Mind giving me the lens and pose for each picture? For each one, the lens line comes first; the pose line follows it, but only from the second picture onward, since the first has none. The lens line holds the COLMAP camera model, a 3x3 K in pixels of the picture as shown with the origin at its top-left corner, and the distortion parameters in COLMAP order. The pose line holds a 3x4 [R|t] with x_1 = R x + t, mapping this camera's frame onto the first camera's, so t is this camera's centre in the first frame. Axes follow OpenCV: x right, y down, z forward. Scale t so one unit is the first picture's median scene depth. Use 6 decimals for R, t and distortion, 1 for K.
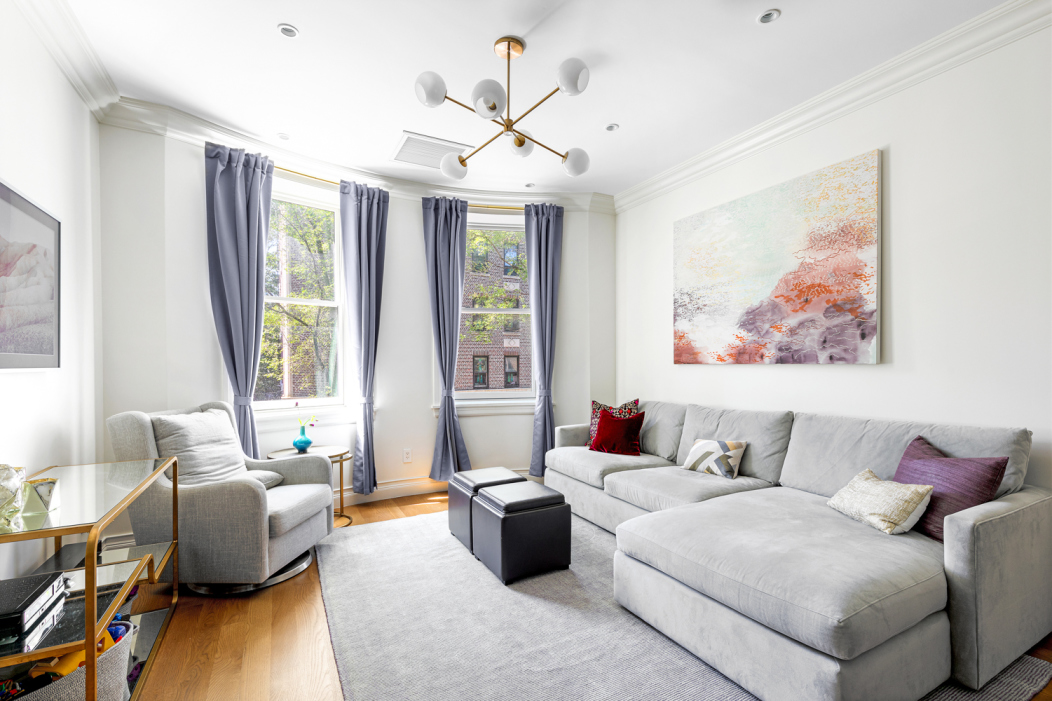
lens RADIAL K [[485.0, 0, 534.1], [0, 485.0, 357.4], [0, 0, 1]] dist [0.001535, -0.000188]
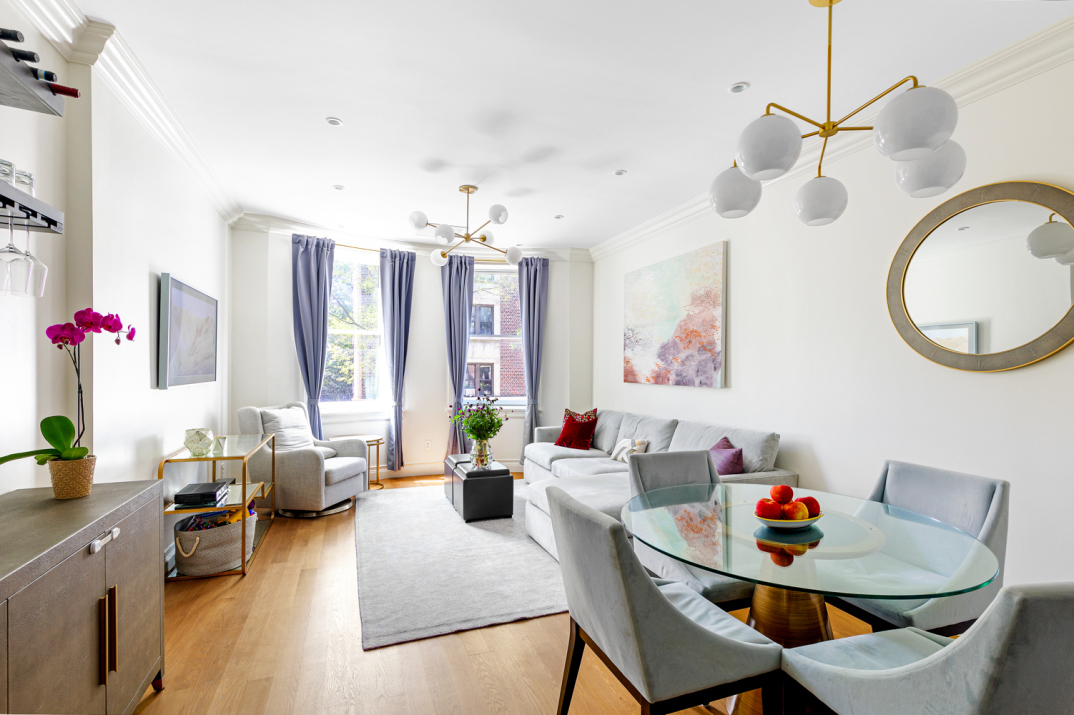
lens RADIAL K [[495.1, 0, 543.1], [0, 495.1, 366.8], [0, 0, 1]] dist [0.001535, -0.000188]
pose [[0.992956, 0.018203, -0.117077, 0.309844], [-0.017536, 0.999824, 0.006732, -0.045513], [0.117179, -0.004631, 0.993100, -0.477371]]
